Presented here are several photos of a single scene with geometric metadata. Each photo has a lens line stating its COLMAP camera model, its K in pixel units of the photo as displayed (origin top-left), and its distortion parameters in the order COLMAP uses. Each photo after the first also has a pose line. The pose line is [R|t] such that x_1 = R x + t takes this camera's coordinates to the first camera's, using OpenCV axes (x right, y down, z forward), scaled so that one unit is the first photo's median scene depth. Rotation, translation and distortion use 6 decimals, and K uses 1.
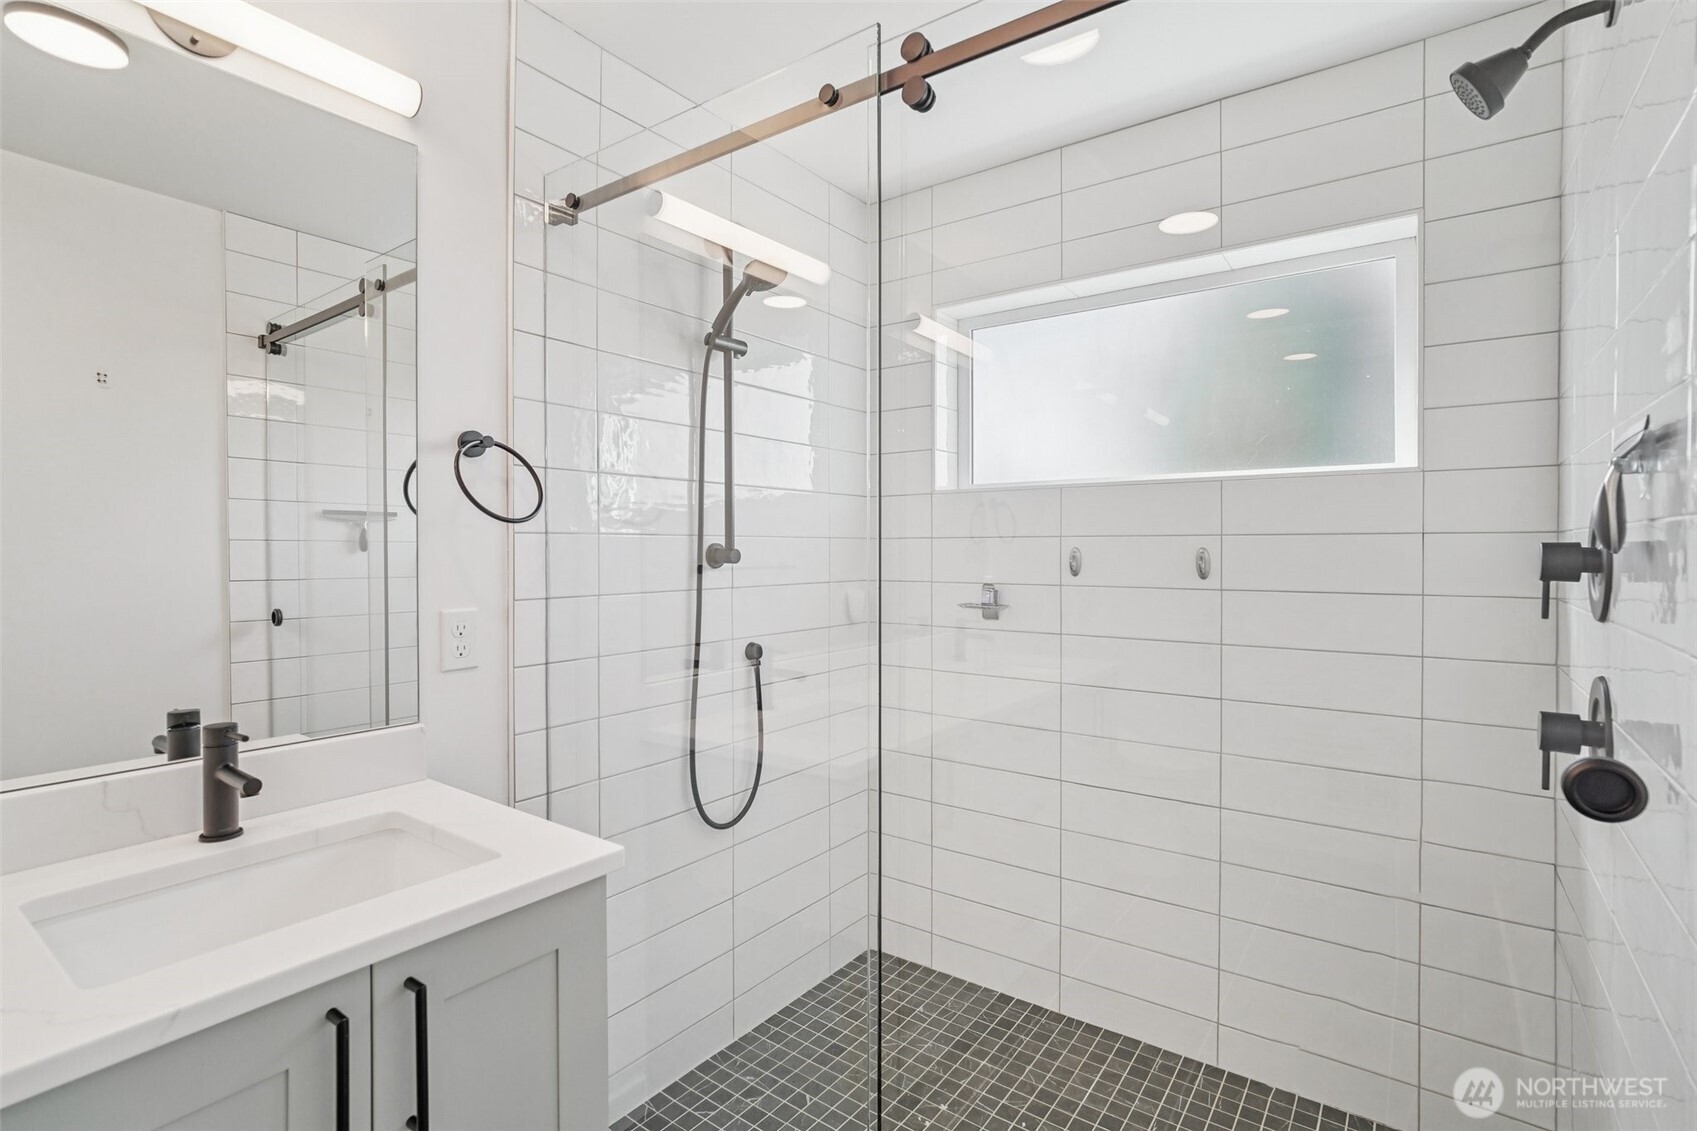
lens RADIAL K [[816.0, 0, 865.0], [0, 816.0, 551.5], [0, 0, 1]] dist [-0.008604, -0.000191]
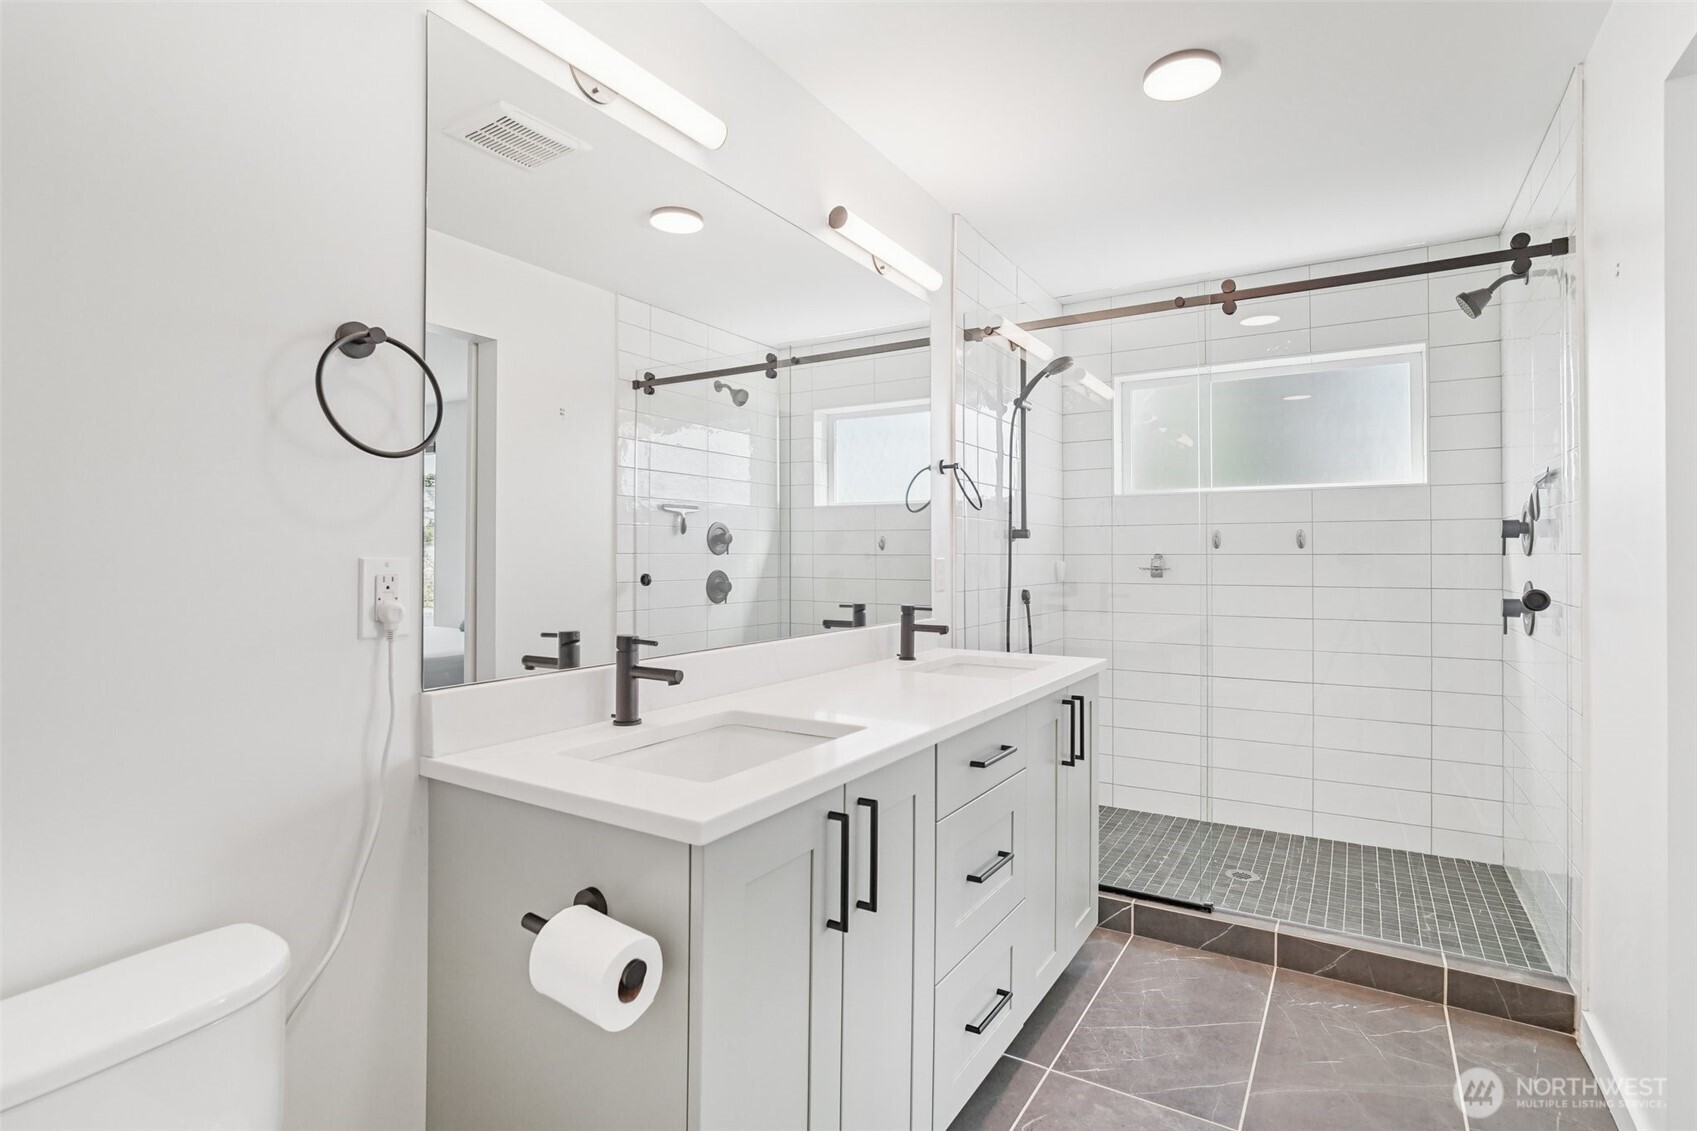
lens RADIAL K [[820.4, 0, 839.9], [0, 820.4, 543.5], [0, 0, 1]] dist [-0.035232, -0.000218]
pose [[0.998889, 0.003609, 0.046982, -0.742320], [-0.002712, 0.999813, -0.019152, 0.070848], [-0.047043, 0.019003, 0.998712, -0.754348]]
